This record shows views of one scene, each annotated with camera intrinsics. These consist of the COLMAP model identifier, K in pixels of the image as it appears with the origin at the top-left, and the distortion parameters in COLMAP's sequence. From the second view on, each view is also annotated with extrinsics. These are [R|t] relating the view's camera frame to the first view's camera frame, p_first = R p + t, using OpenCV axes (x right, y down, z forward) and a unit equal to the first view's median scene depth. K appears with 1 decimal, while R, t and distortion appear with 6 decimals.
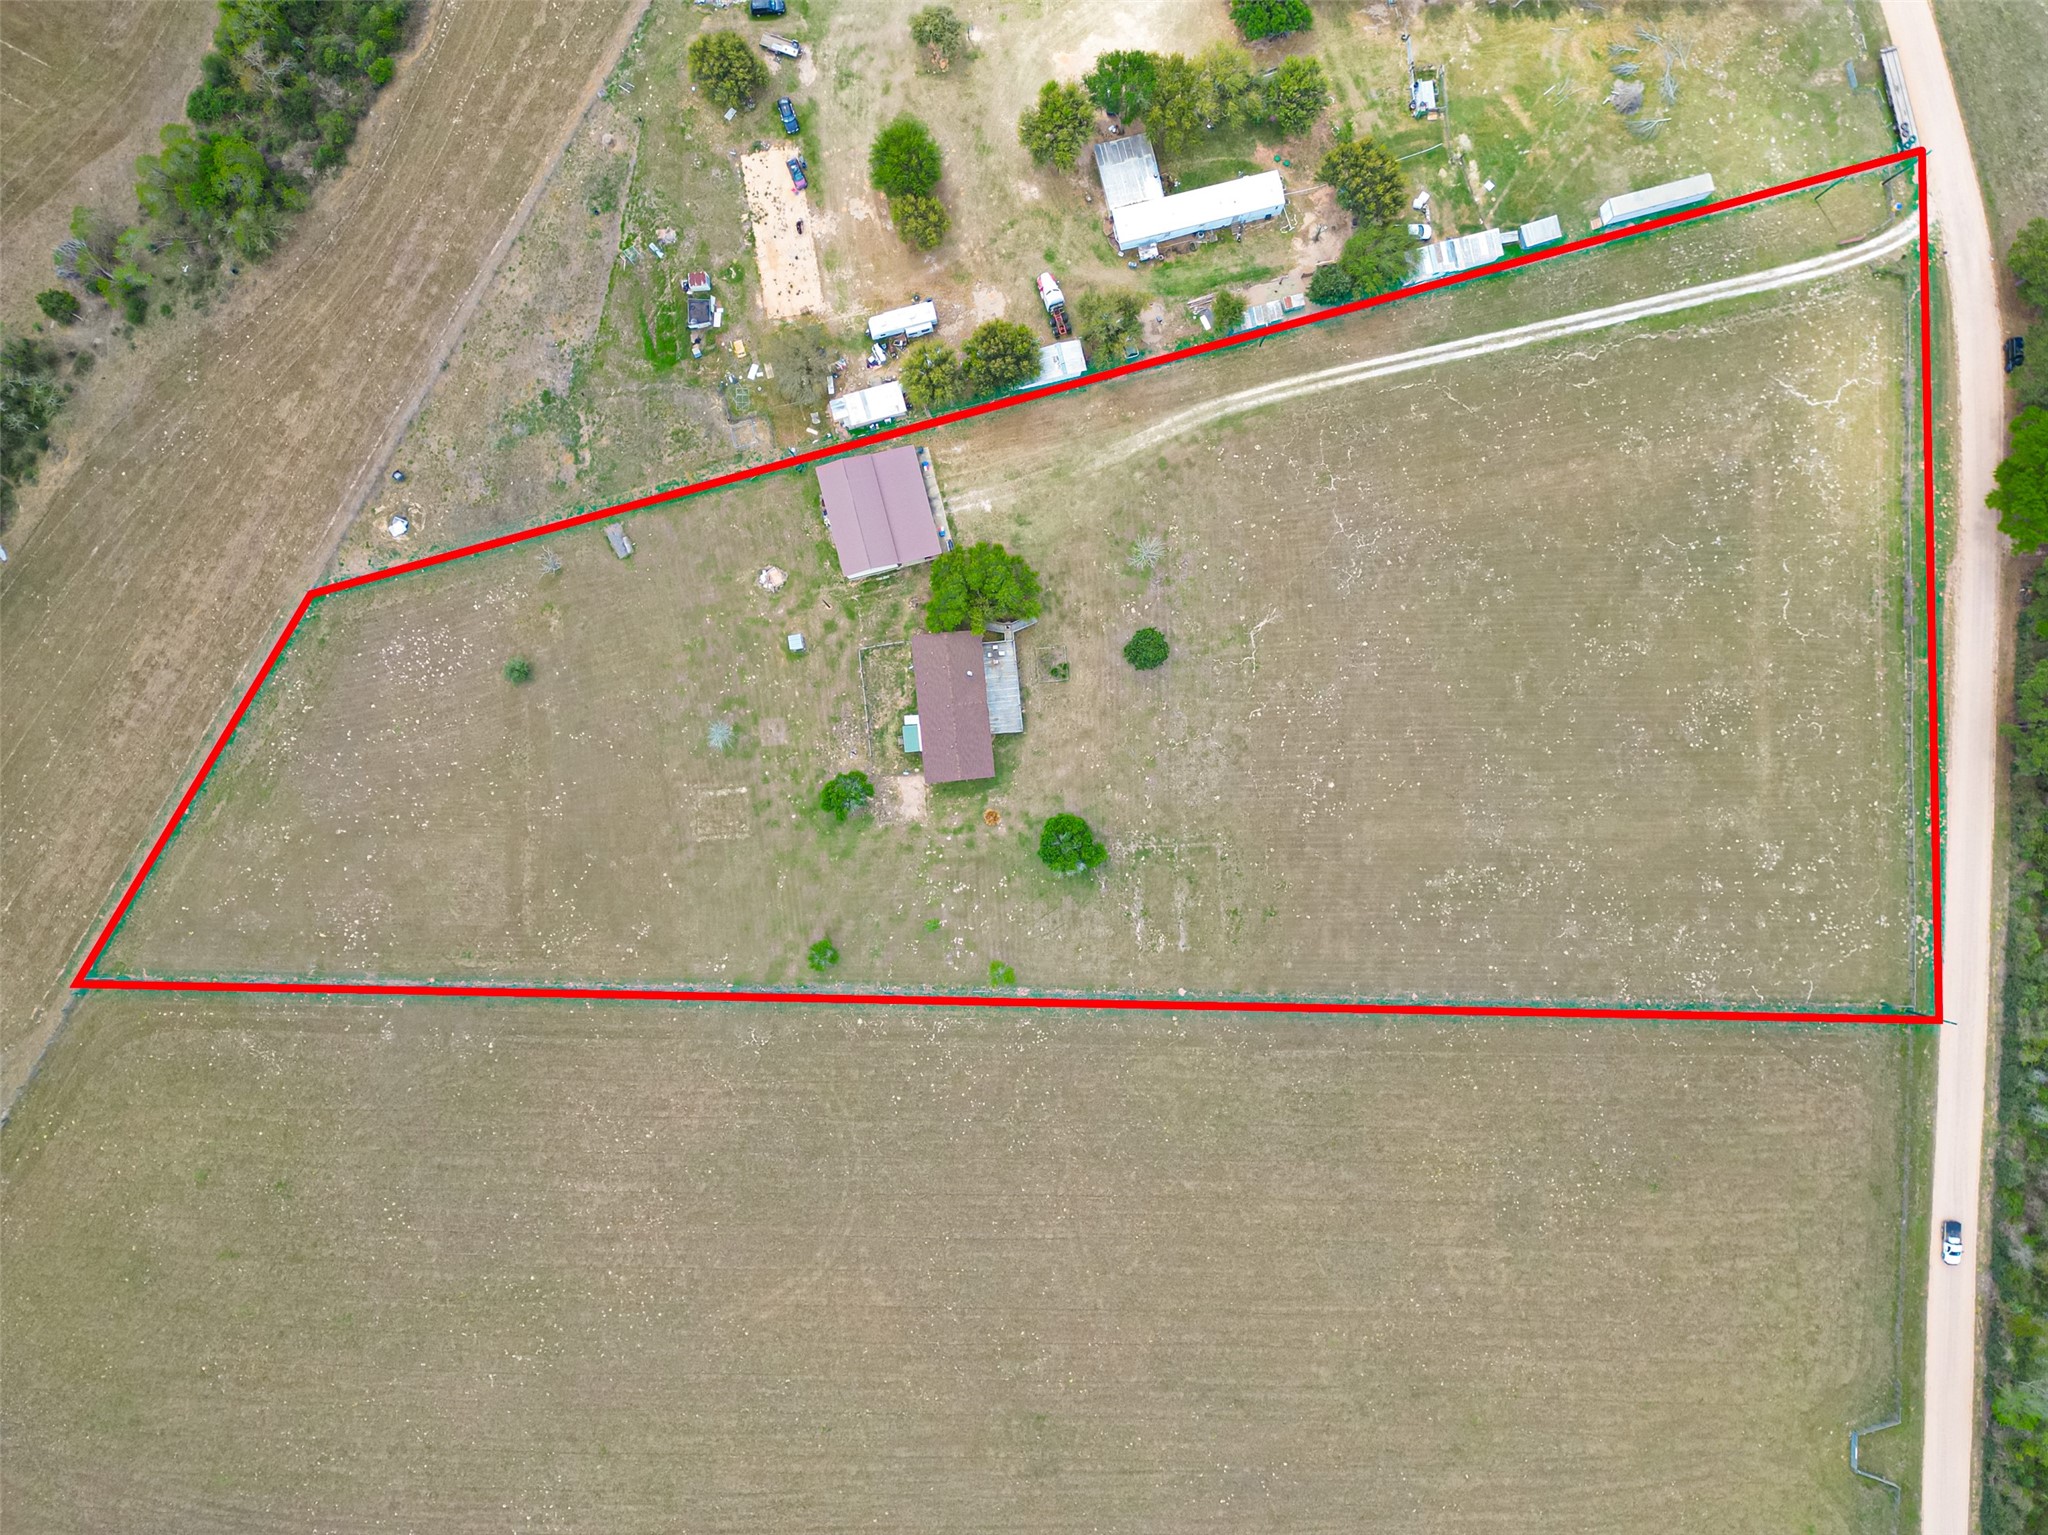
lens RADIAL K [[1429.4, 0, 1021.5], [0, 1429.4, 771.7], [0, 0, 1]] dist [0.073534, -0.068146]
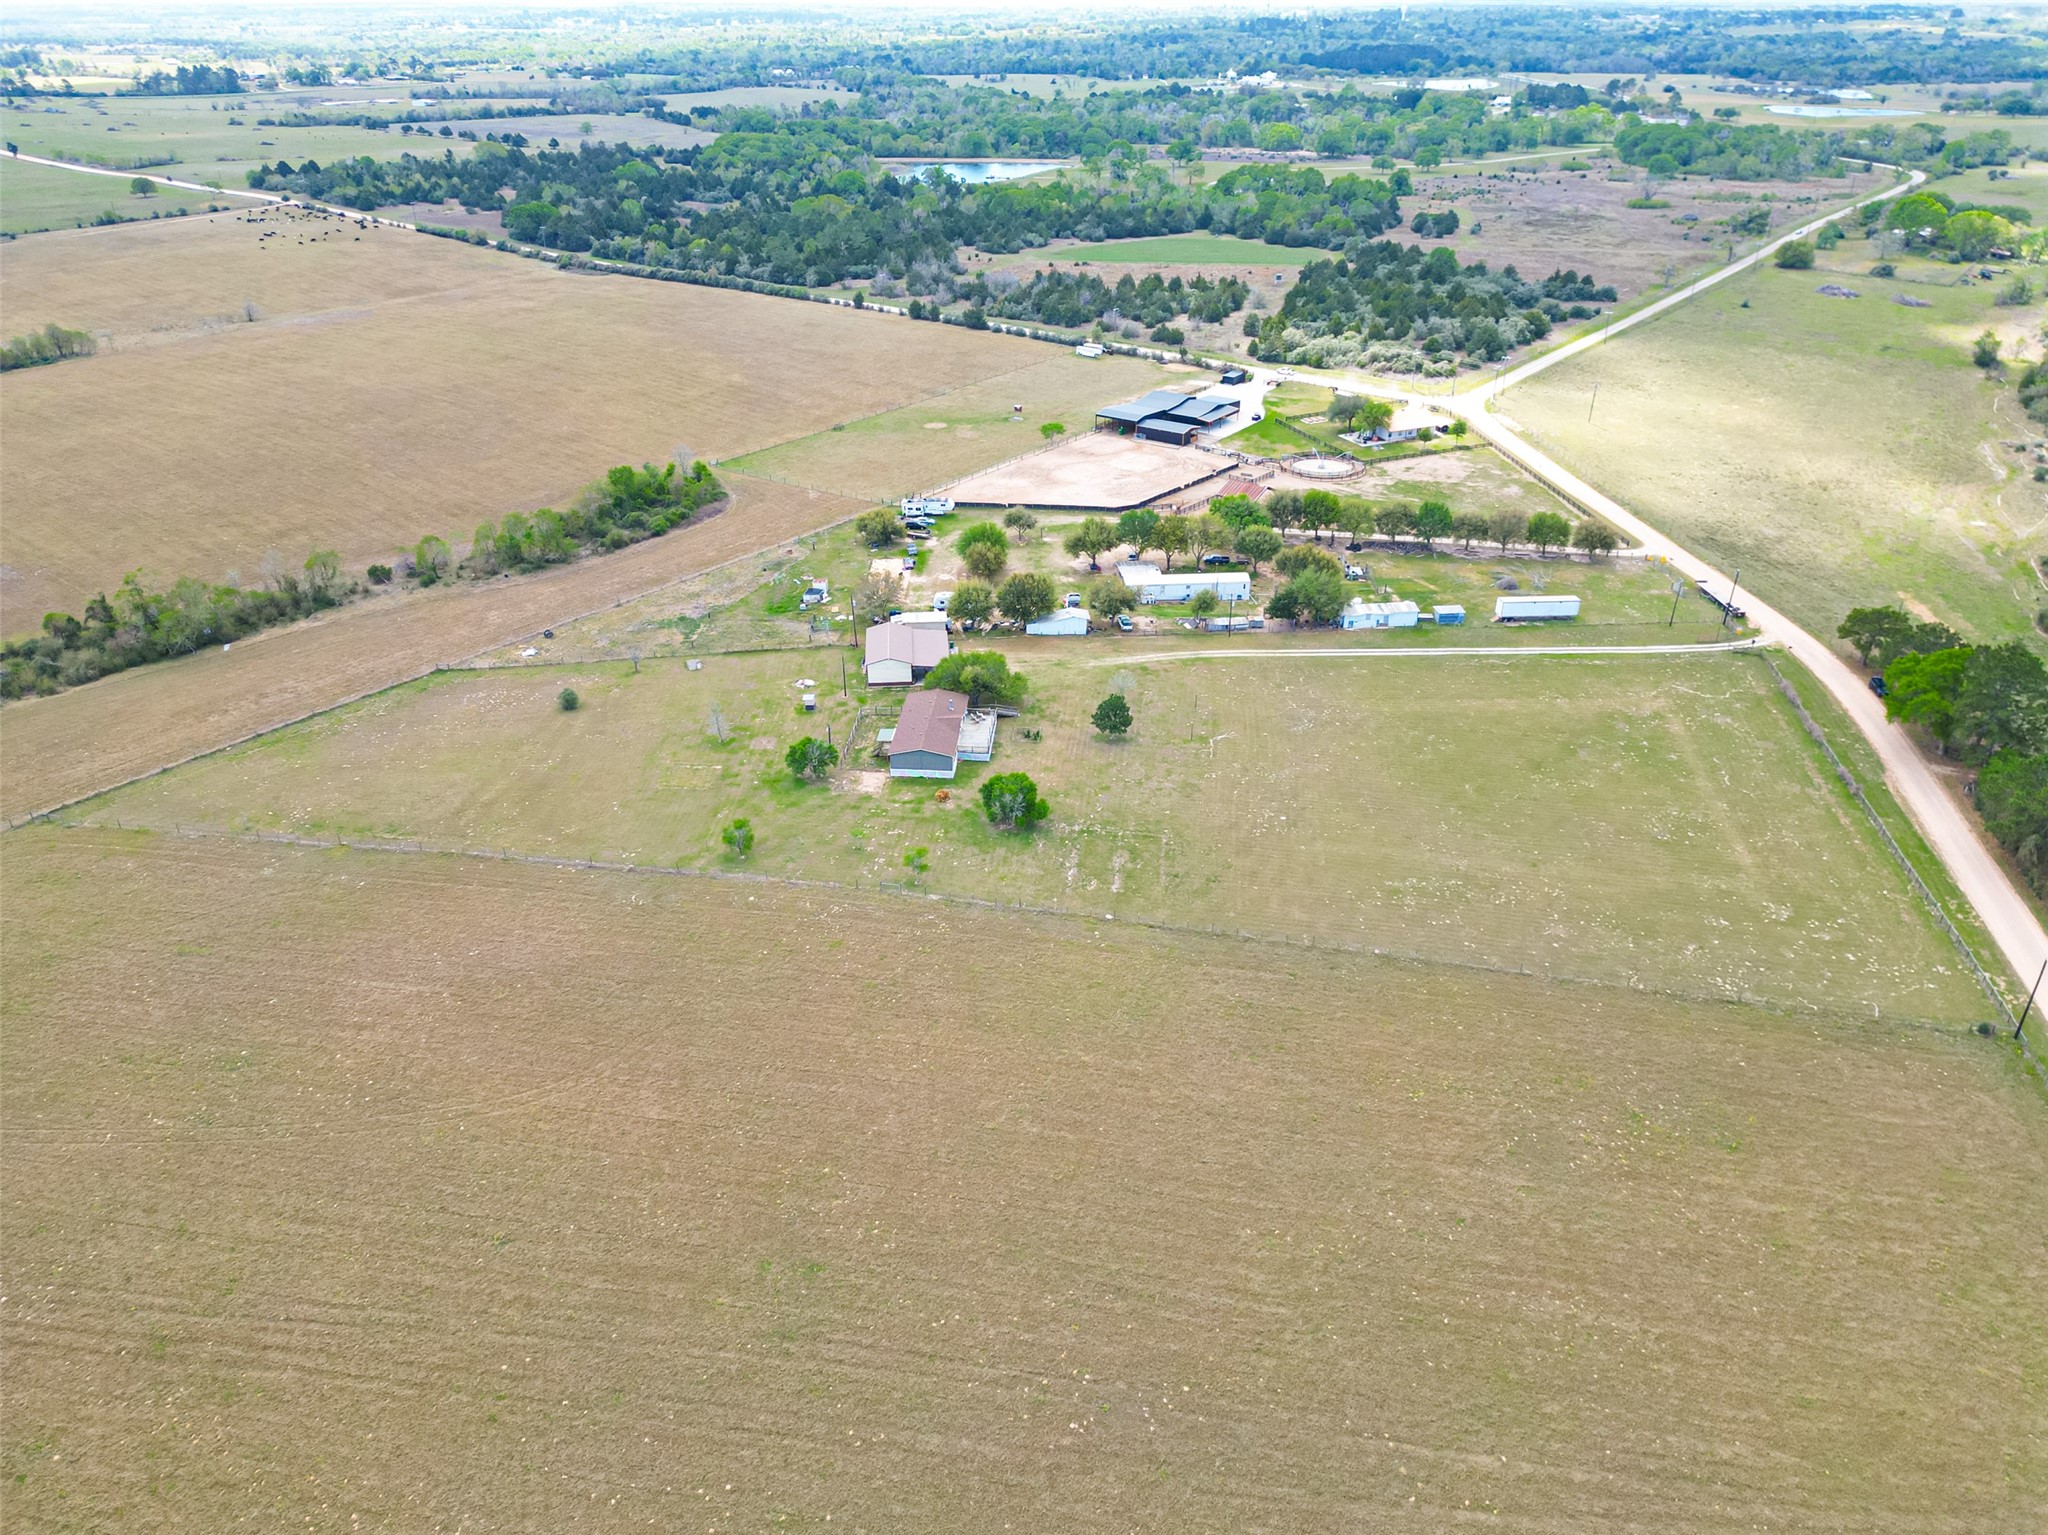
lens RADIAL K [[1429.4, 0, 1021.5], [0, 1429.4, 771.7], [0, 0, 1]] dist [0.073534, -0.068146]
pose [[0.985327, 0.074742, -0.153439, 0.187183], [-0.170357, 0.485540, -0.857455, 0.876274], [0.010413, 0.871013, 0.491149, 0.482060]]
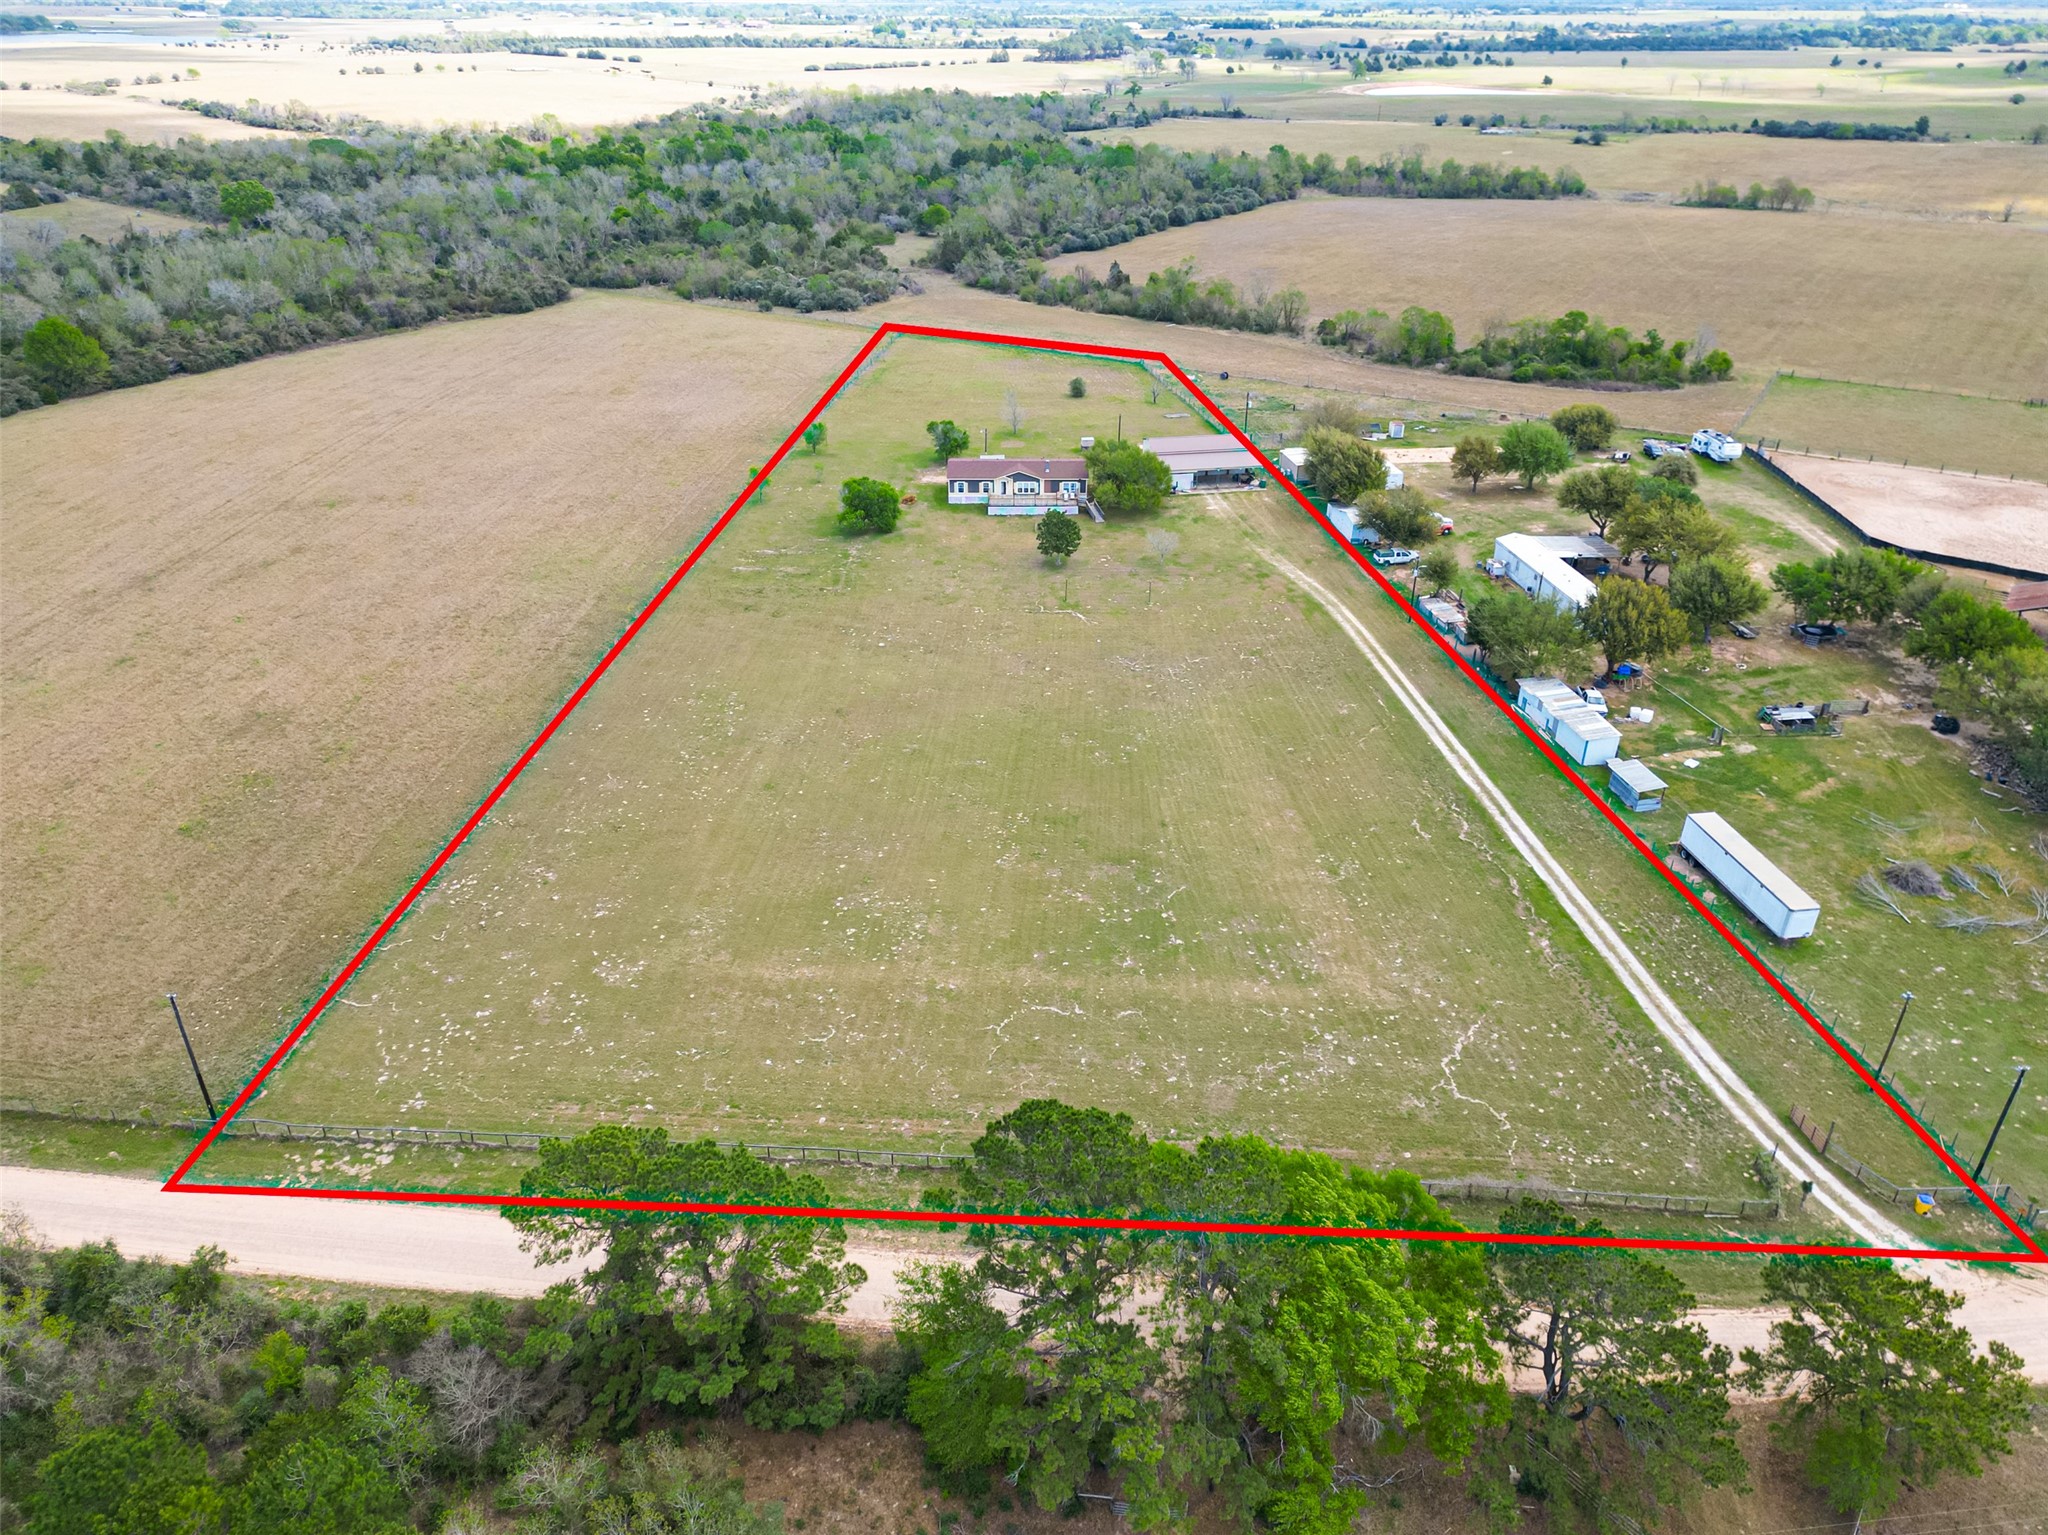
lens RADIAL K [[1429.4, 0, 1021.5], [0, 1429.4, 771.7], [0, 0, 1]] dist [0.073534, -0.068146]
pose [[-0.094916, 0.477298, -0.873600, 0.964411], [-0.995381, -0.032785, 0.090234, -0.148391], [0.014428, 0.878130, 0.478205, 0.670856]]
